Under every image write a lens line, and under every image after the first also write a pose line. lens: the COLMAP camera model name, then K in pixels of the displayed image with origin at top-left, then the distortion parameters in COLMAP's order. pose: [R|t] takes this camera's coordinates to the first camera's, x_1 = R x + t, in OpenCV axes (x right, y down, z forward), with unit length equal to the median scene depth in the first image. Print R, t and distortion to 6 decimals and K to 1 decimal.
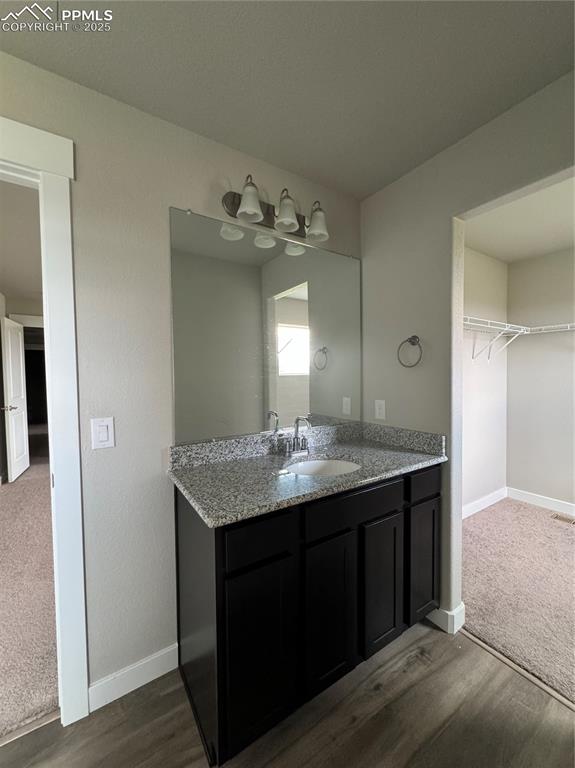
lens RADIAL K [[308.0, 0, 284.9], [0, 308.0, 383.6], [0, 0, 1]] dist [-0.000339, 0.000307]
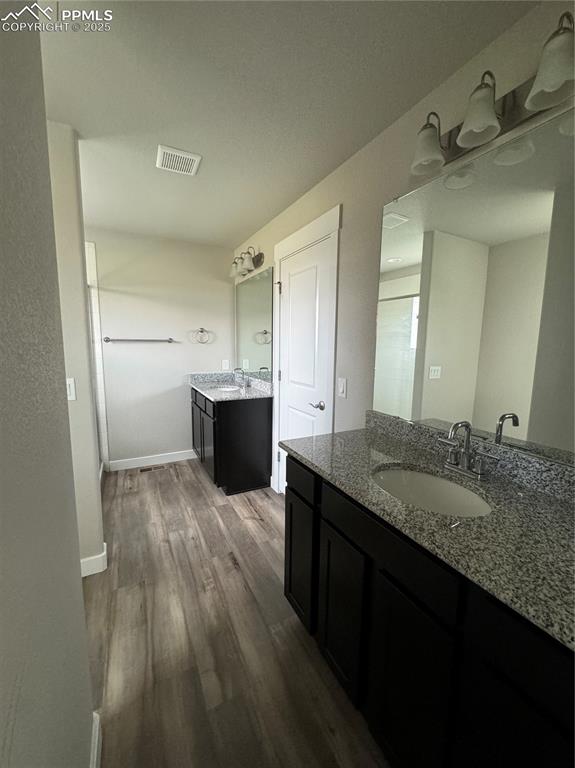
lens RADIAL K [[308.0, 0, 287.3], [0, 308.0, 382.9], [0, 0, 1]] dist [-0.000339, 0.000307]
pose [[-0.090961, 0.135722, -0.986563, 0.842975], [-0.043789, 0.989166, 0.140117, -0.062358], [0.994891, 0.055946, -0.084033, 0.734592]]
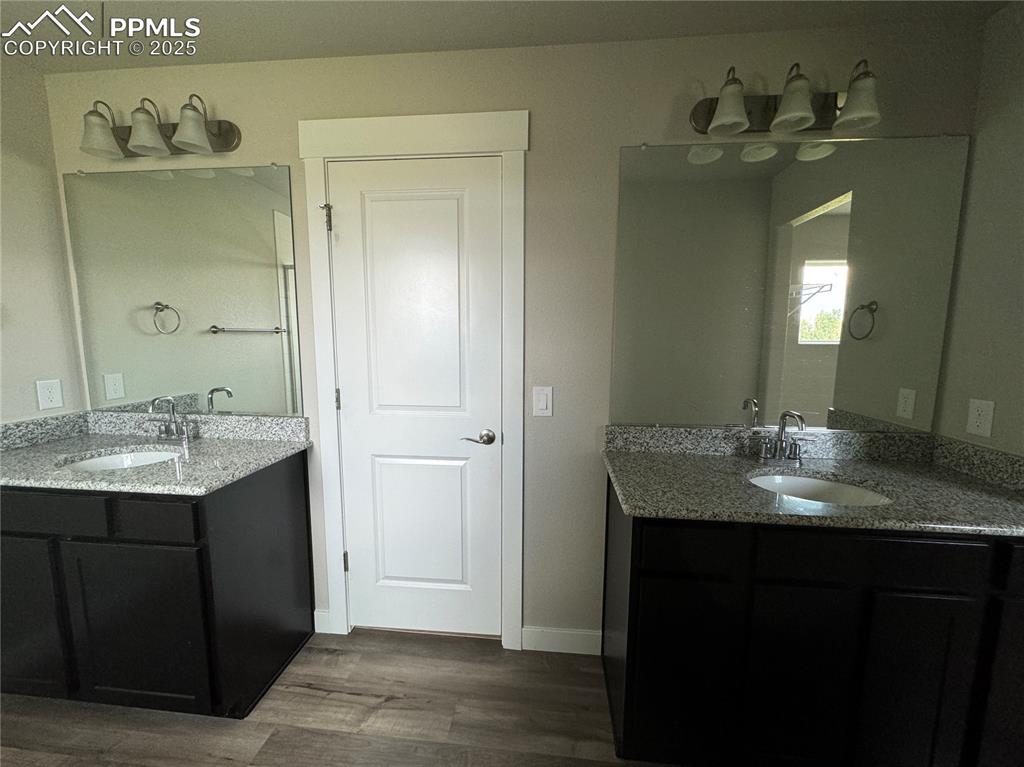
lens RADIAL K [[410.6, 0, 511.3], [0, 410.6, 385.0], [0, 0, 1]] dist [-0.000339, 0.000307]
pose [[0.783188, 0.089953, -0.615244, 0.136765], [-0.034158, 0.994210, 0.101879, -0.024707], [0.620846, -0.058775, 0.781726, -0.106703]]
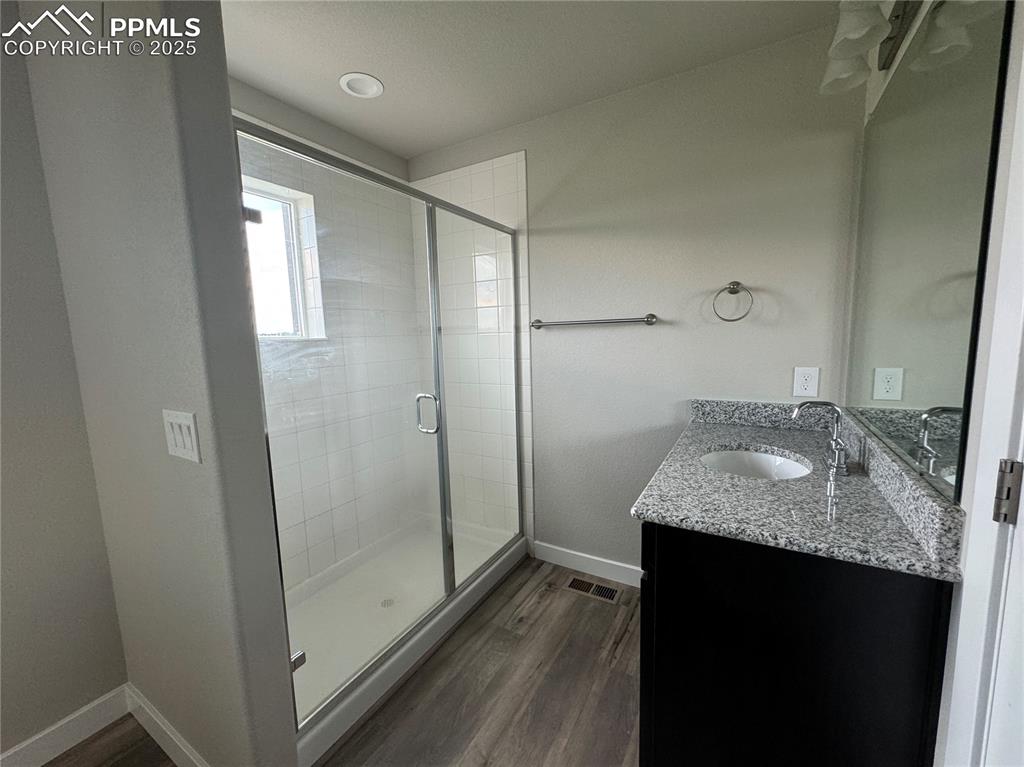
lens RADIAL K [[410.6, 0, 506.8], [0, 410.6, 382.5], [0, 0, 1]] dist [-0.000339, 0.000307]
pose [[-0.895248, 0.090921, -0.436192, -0.398026], [0.025084, 0.987691, 0.154394, -0.029191], [0.444861, 0.127280, -0.886509, 0.655479]]
